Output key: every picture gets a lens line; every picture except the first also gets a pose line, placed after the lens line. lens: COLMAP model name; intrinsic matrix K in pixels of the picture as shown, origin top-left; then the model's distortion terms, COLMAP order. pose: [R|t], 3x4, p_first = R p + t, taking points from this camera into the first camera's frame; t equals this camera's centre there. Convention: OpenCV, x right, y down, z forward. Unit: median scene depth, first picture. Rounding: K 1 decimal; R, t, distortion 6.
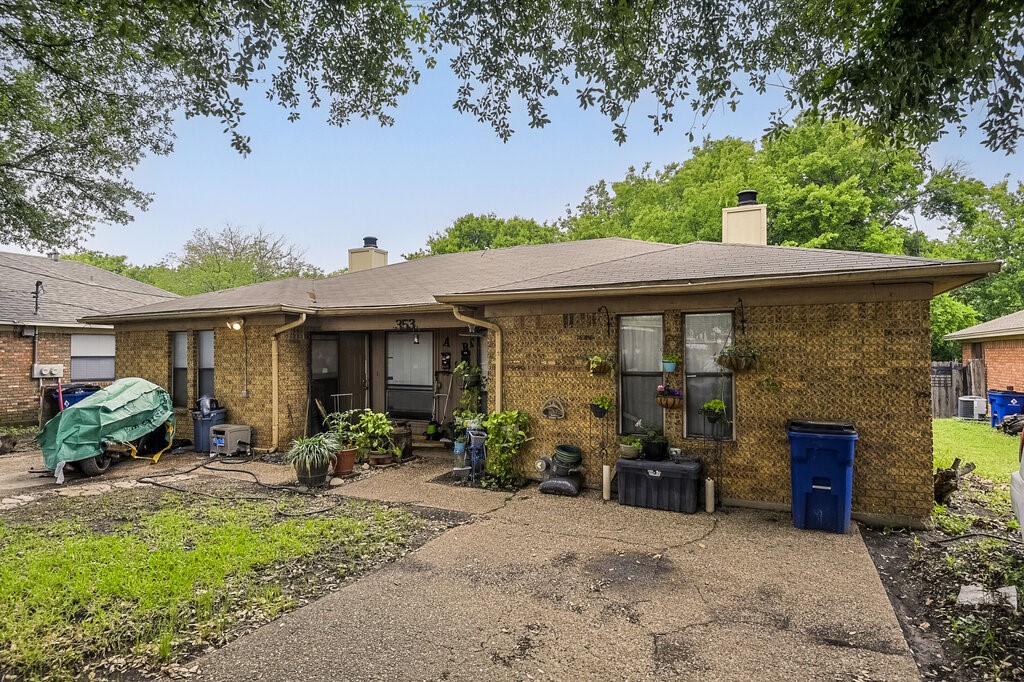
lens RADIAL K [[559.5, 0, 512.0], [0, 559.5, 341.0], [0, 0, 1]] dist [-0.001110, -0.028579]
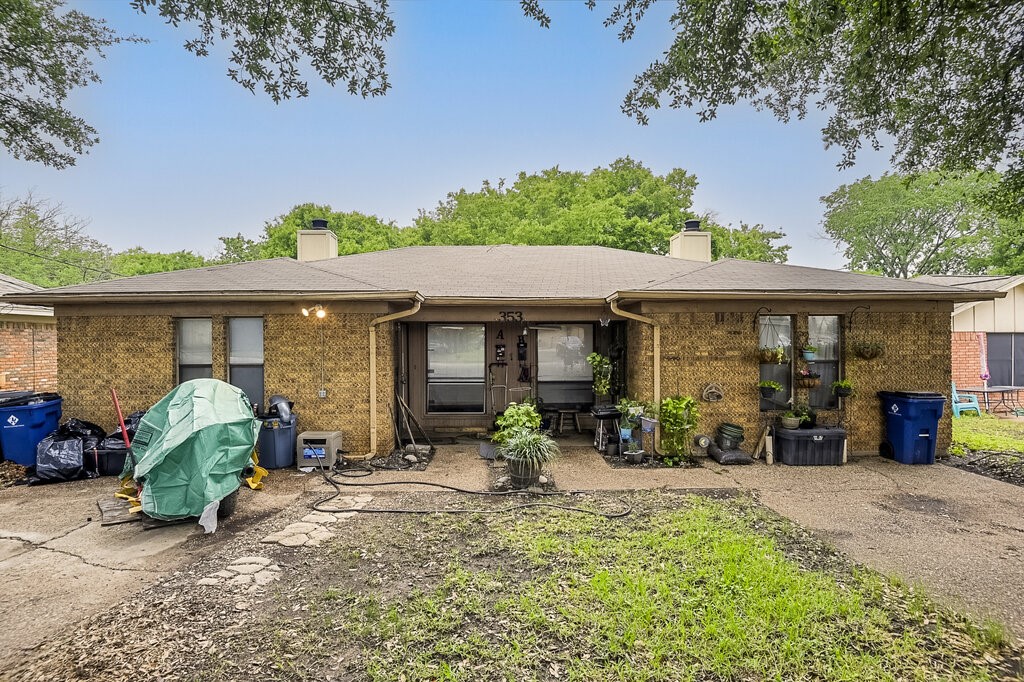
lens RADIAL K [[500.5, 0, 513.4], [0, 500.5, 340.0], [0, 0, 1]] dist [-0.027794, -0.000423]
pose [[0.884541, 0.004001, 0.466445, -0.603671], [-0.010174, 0.999891, 0.010717, 0.002382], [-0.466351, -0.014225, 0.884485, 0.210023]]
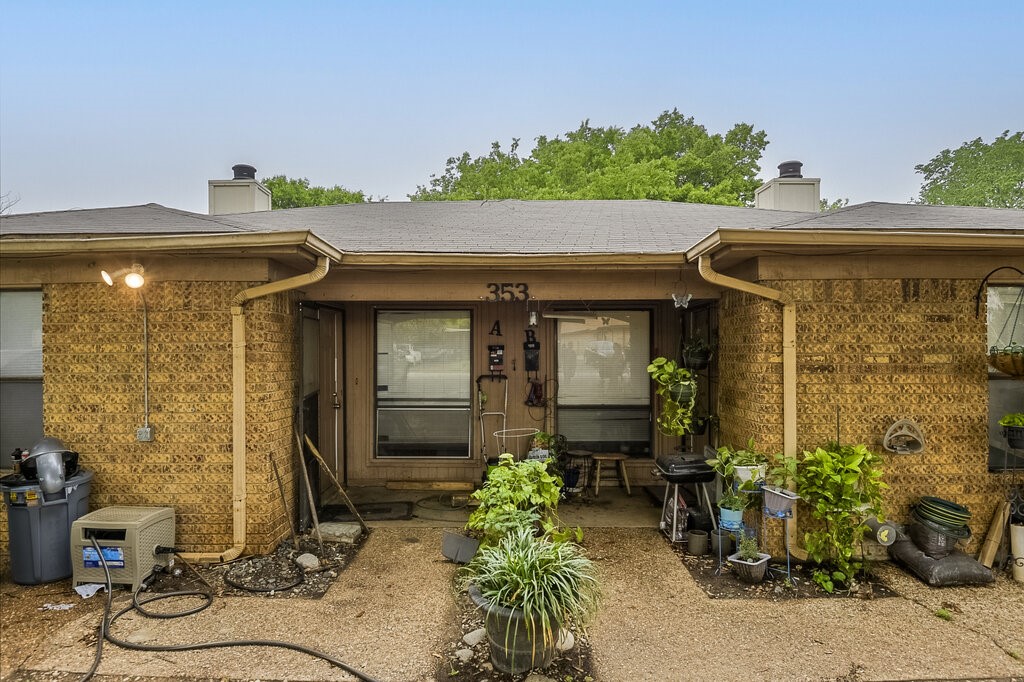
lens RADIAL K [[559.5, 0, 512.0], [0, 559.5, 341.0], [0, 0, 1]] dist [-0.001110, -0.028579]
pose [[0.902821, 0.009285, 0.429916, -0.425898], [-0.011068, 0.999937, 0.001647, 0.017478], [-0.429874, -0.006245, 0.902867, 0.499213]]
